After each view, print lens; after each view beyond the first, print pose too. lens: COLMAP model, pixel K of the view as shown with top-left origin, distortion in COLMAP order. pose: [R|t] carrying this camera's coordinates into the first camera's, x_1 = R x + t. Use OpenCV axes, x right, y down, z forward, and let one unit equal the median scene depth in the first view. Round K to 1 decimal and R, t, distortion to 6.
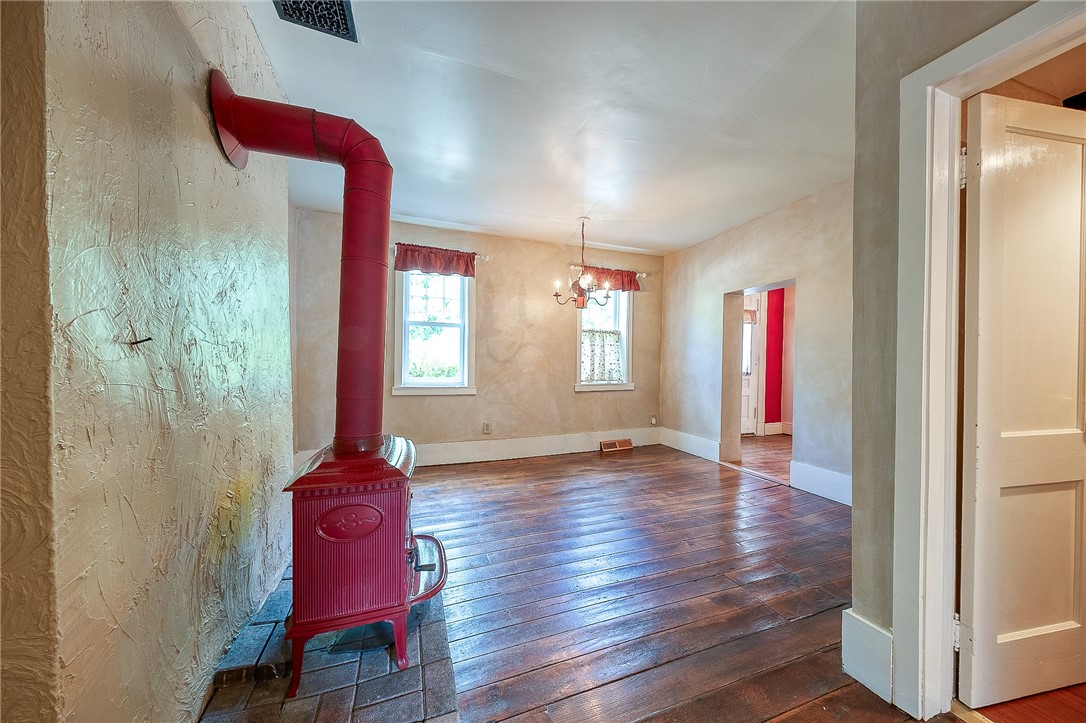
lens RADIAL K [[370.5, 0, 537.4], [0, 370.5, 368.8], [0, 0, 1]] dist [0.001546, -0.000128]
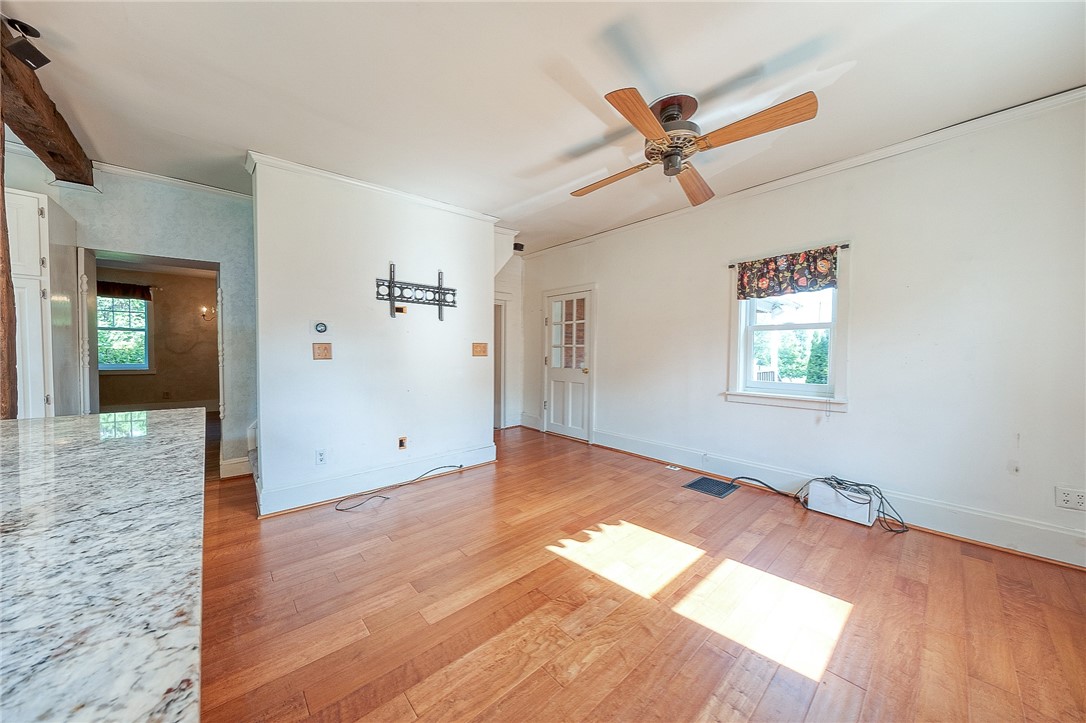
lens RADIAL K [[370.5, 0, 540.1], [0, 370.5, 360.8], [0, 0, 1]] dist [0.001546, -0.000128]
pose [[0.930423, -0.014198, 0.366212, 0.768724], [0.009896, 0.999858, 0.013622, 0.007625], [-0.366353, -0.009050, 0.930432, -1.066451]]
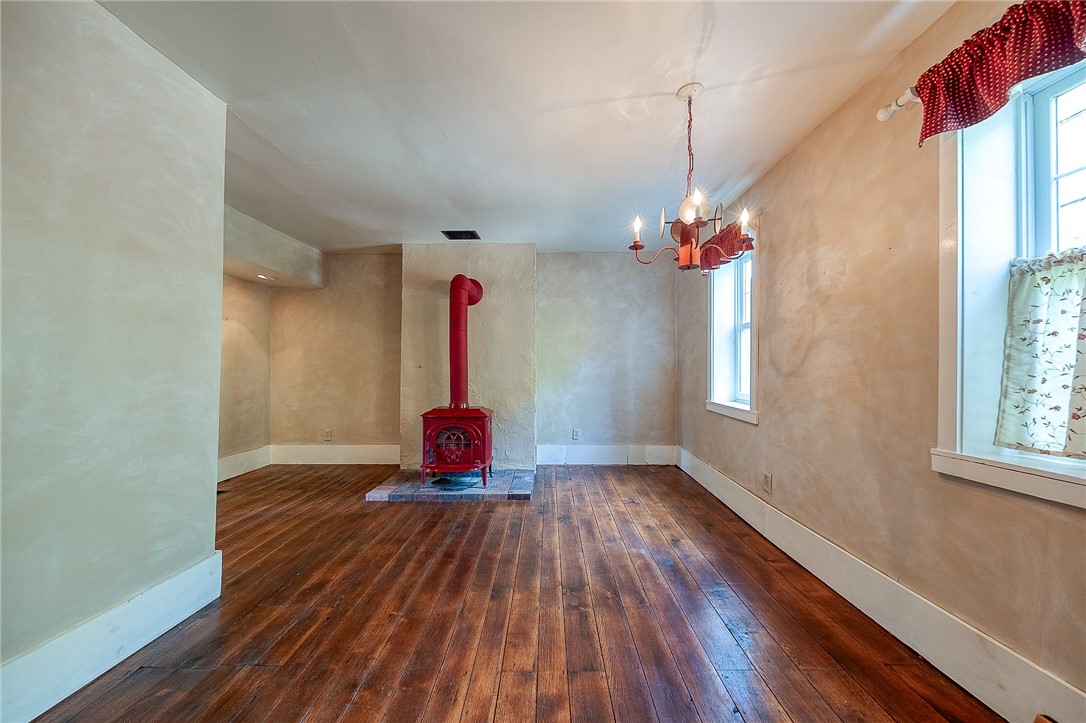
lens RADIAL K [[370.5, 0, 542.8], [0, 370.5, 362.7], [0, 0, 1]] dist [0.001546, -0.000128]
pose [[-0.357532, -0.019828, -0.933690, 0.563238], [-0.022331, 0.999670, -0.012679, -0.022130], [0.933634, 0.016317, -0.357857, 0.853885]]
